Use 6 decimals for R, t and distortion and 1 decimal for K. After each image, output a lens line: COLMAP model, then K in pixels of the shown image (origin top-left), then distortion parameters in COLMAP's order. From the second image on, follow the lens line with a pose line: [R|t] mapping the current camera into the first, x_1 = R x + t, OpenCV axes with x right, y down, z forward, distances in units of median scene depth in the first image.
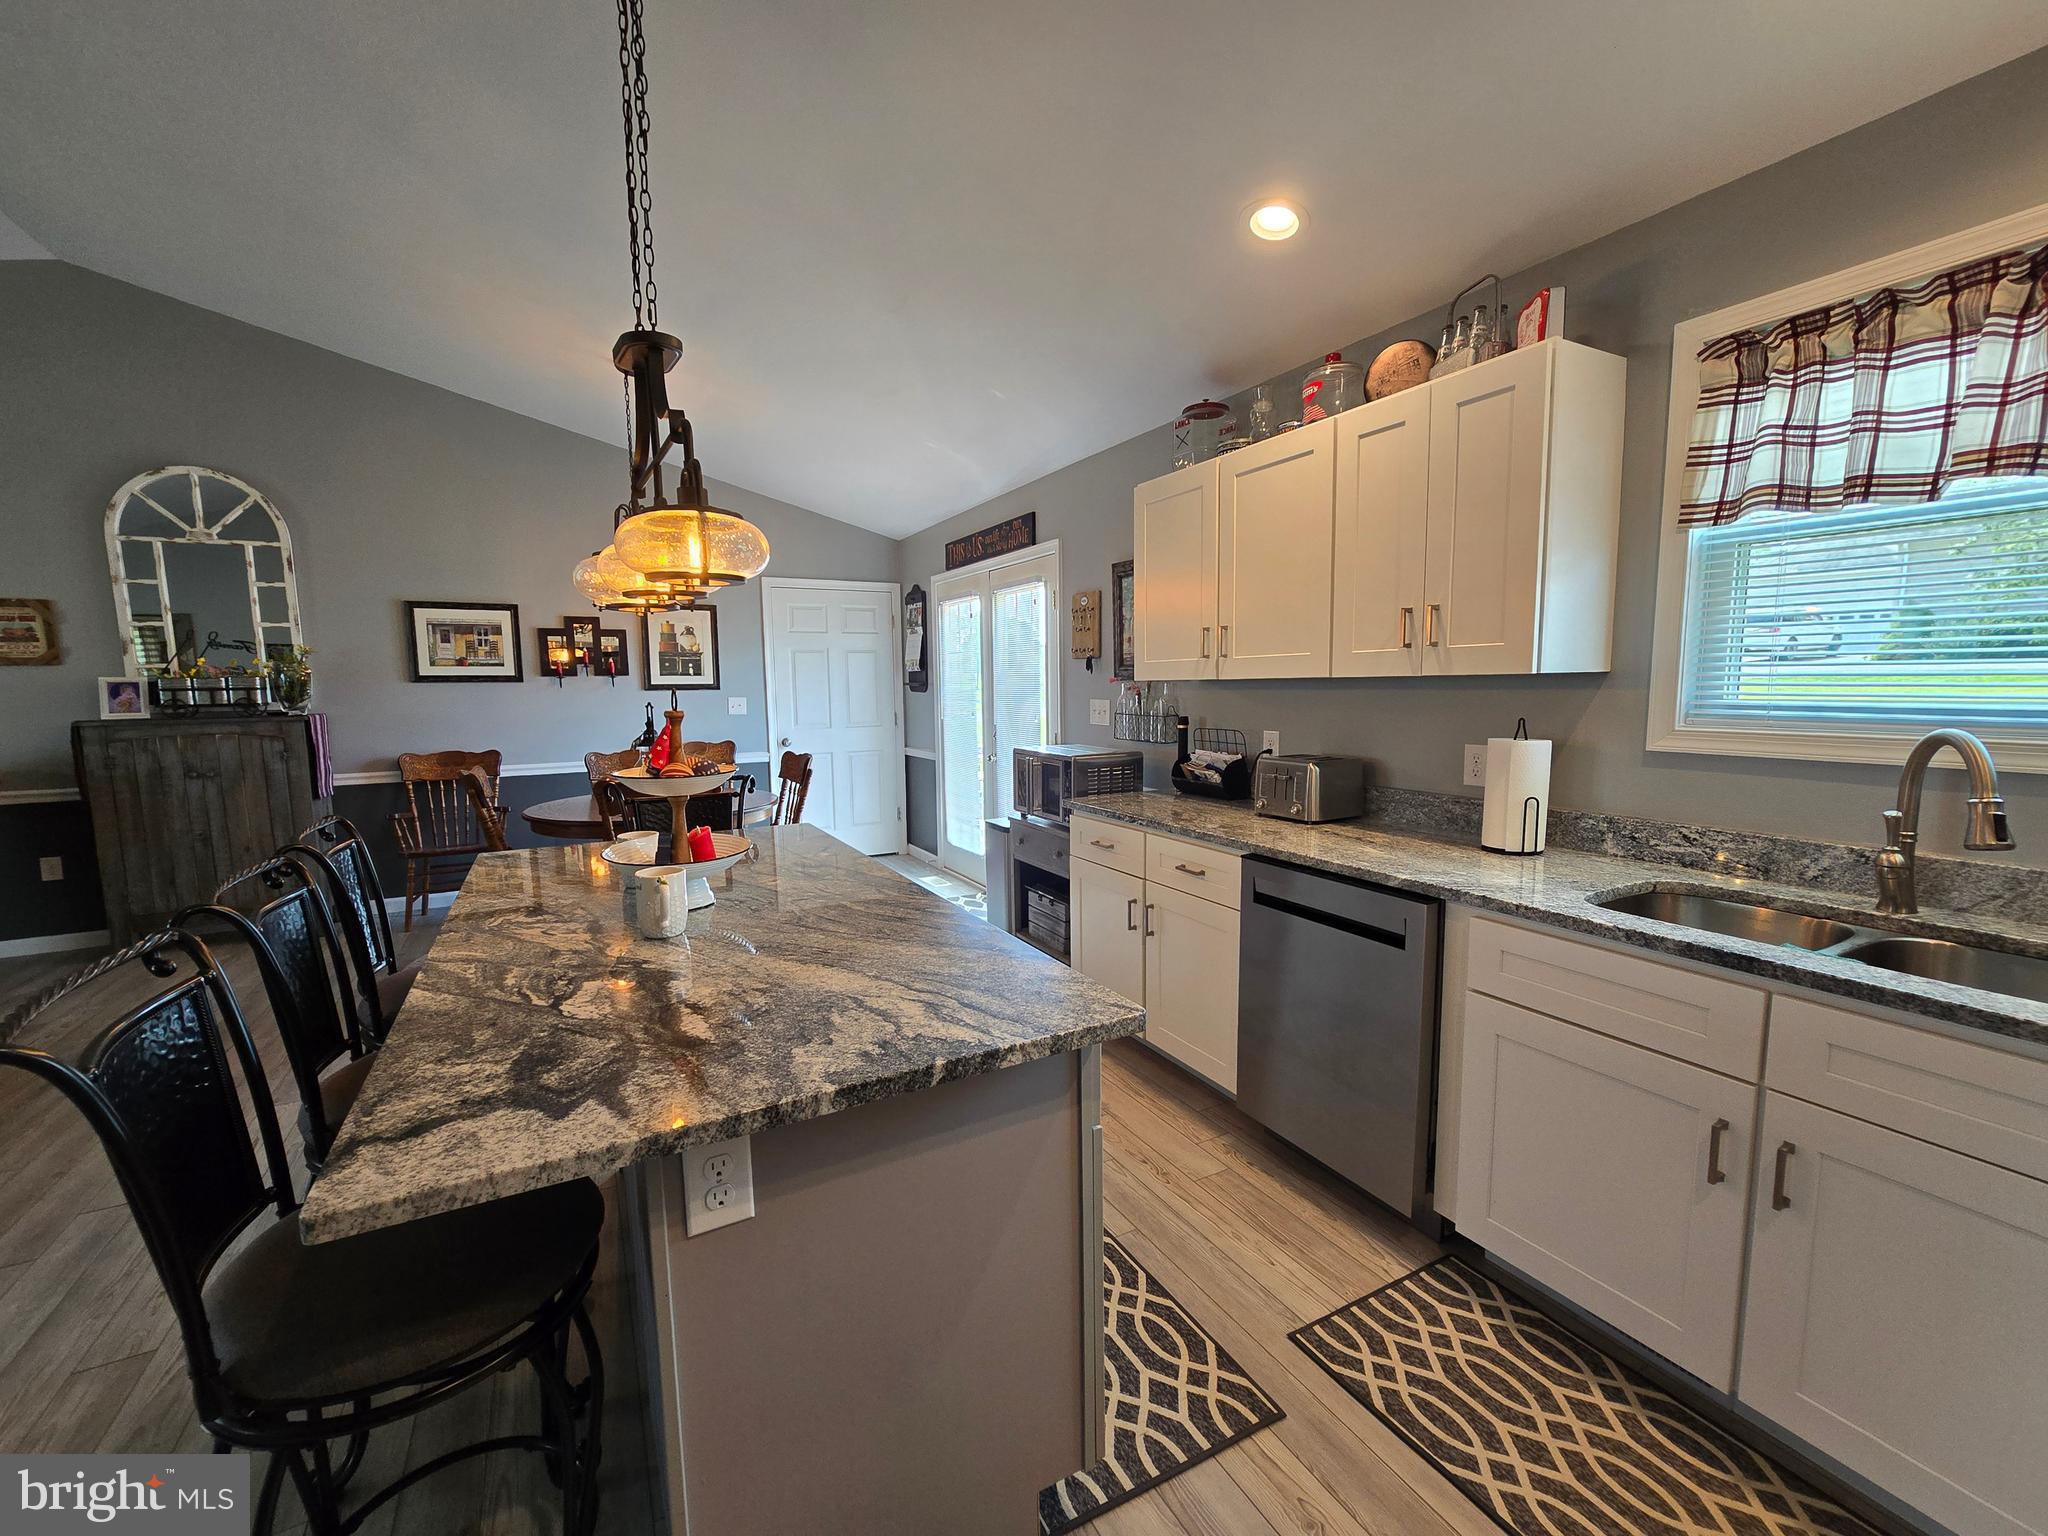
lens RADIAL K [[844.6, 0, 1021.0], [0, 844.6, 783.3], [0, 0, 1]] dist [-0.002057, 0.000051]
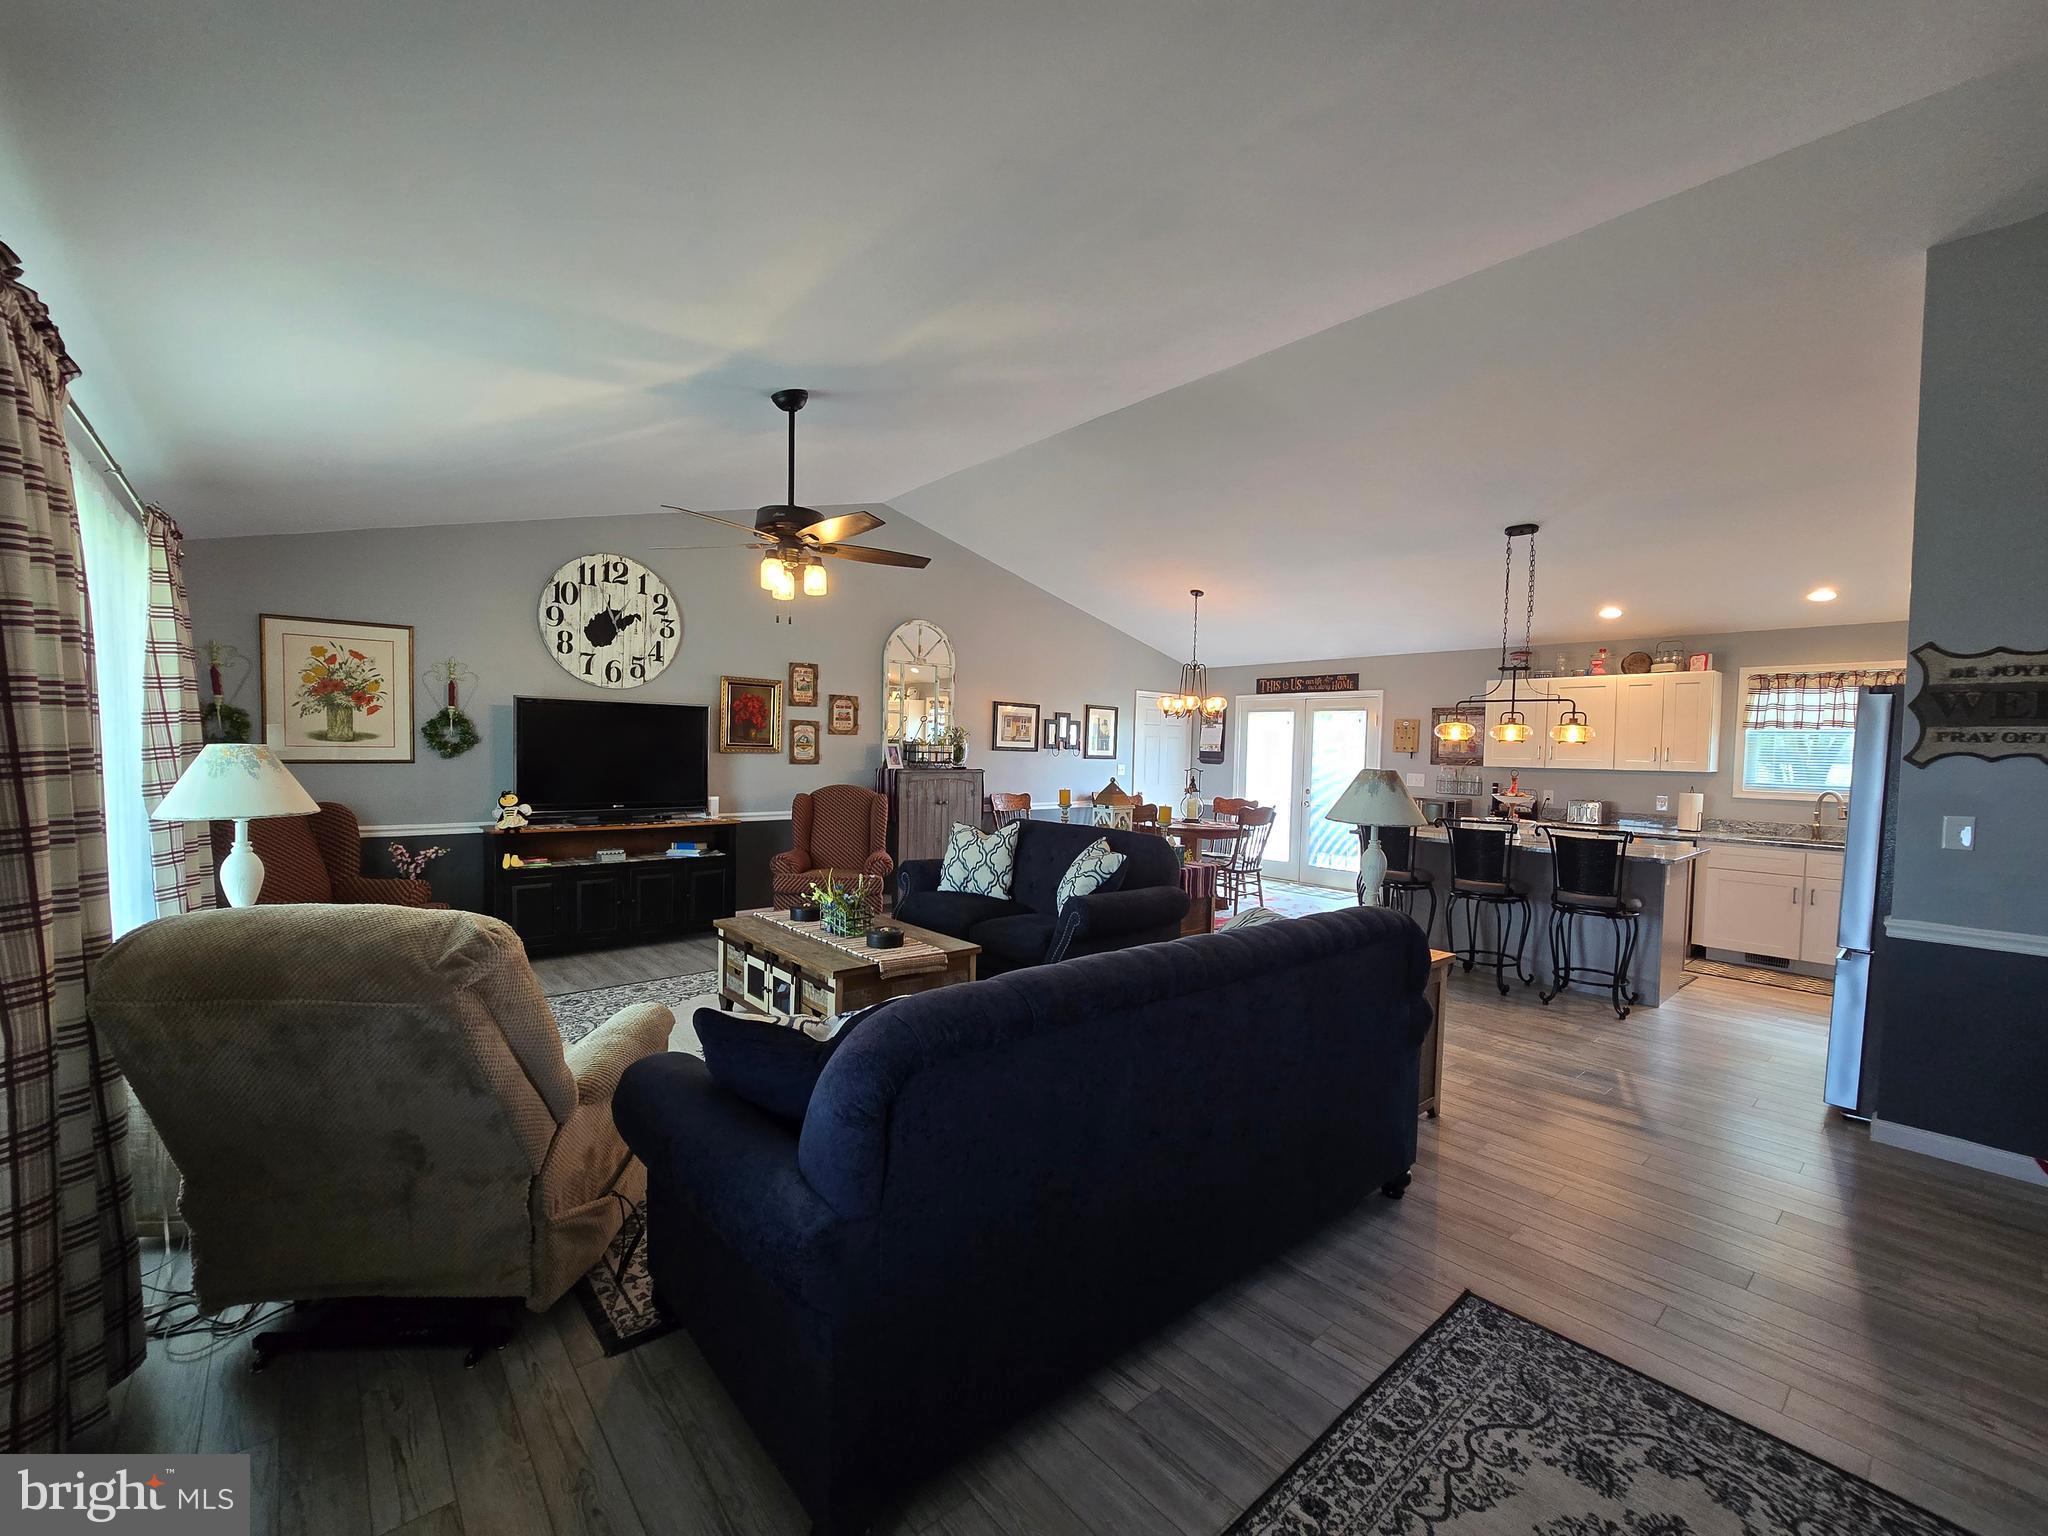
lens RADIAL K [[835.3, 0, 1027.8], [0, 835.3, 792.0], [0, 0, 1]] dist [-0.001404, -0.000301]
pose [[0.972754, 0.022589, 0.230736, -1.206440], [-0.006705, 0.997567, -0.069394, 0.083789], [-0.231743, 0.065956, 0.970539, -0.670839]]
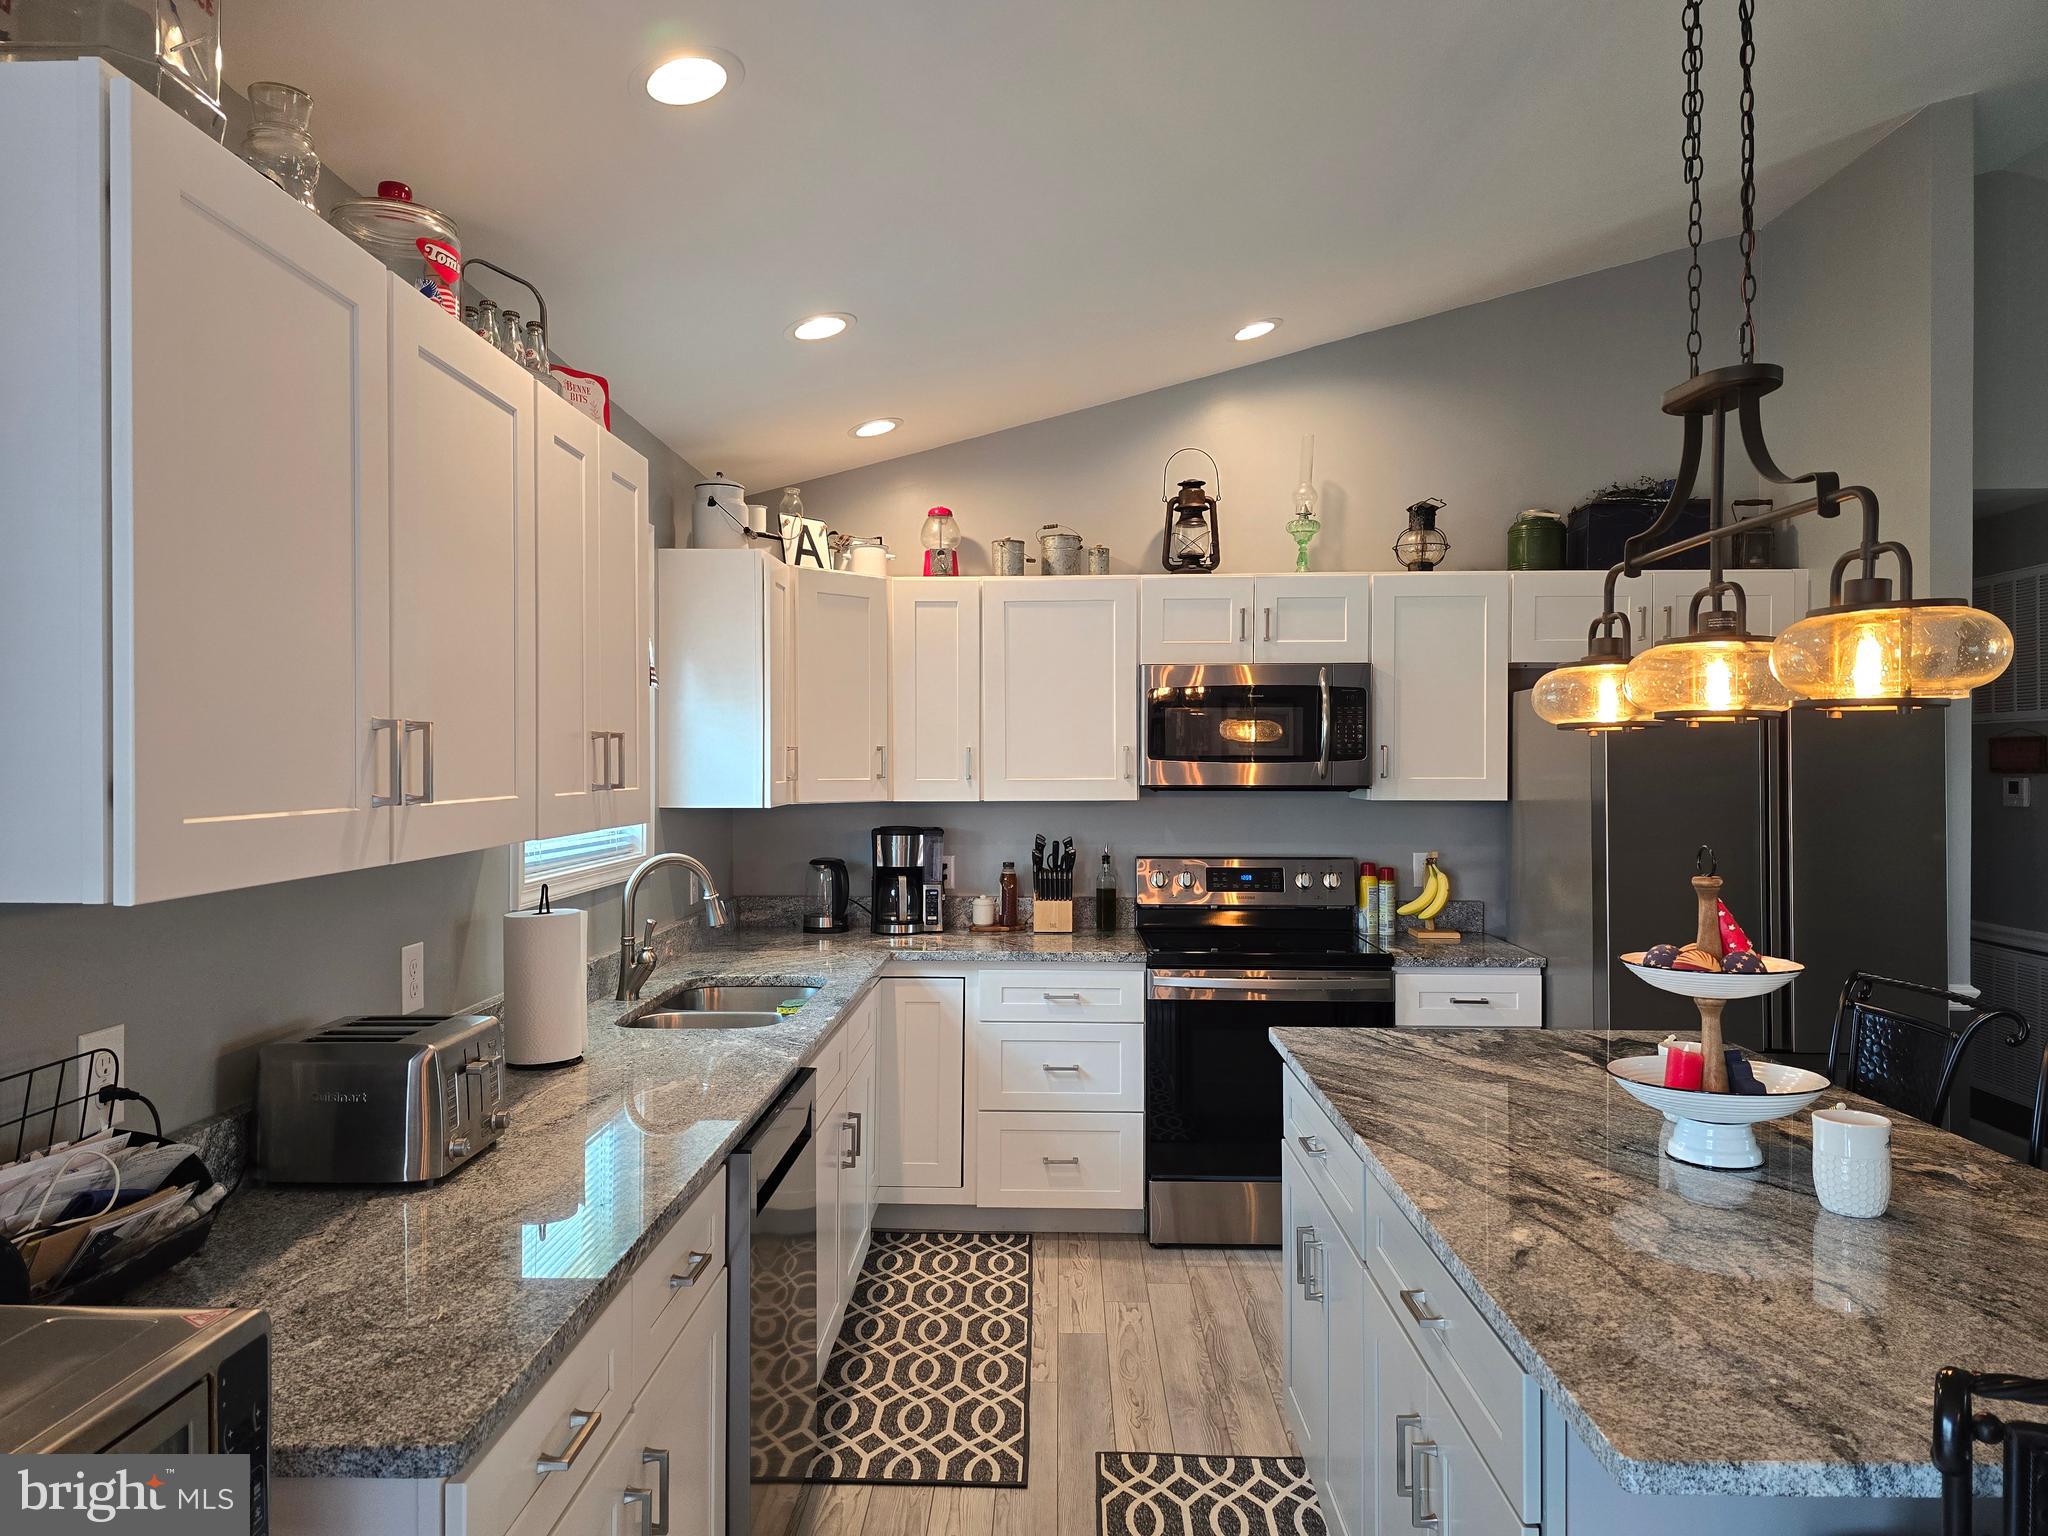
lens RADIAL K [[1359.4, 0, 1025.2], [0, 1359.4, 762.4], [0, 0, 1]] dist [0.097565, -0.093998]
pose [[-0.868523, 0.015016, 0.495421, -0.203115], [0.072852, 0.992552, 0.097634, -0.140380], [-0.490265, 0.120890, -0.863149, 0.935969]]
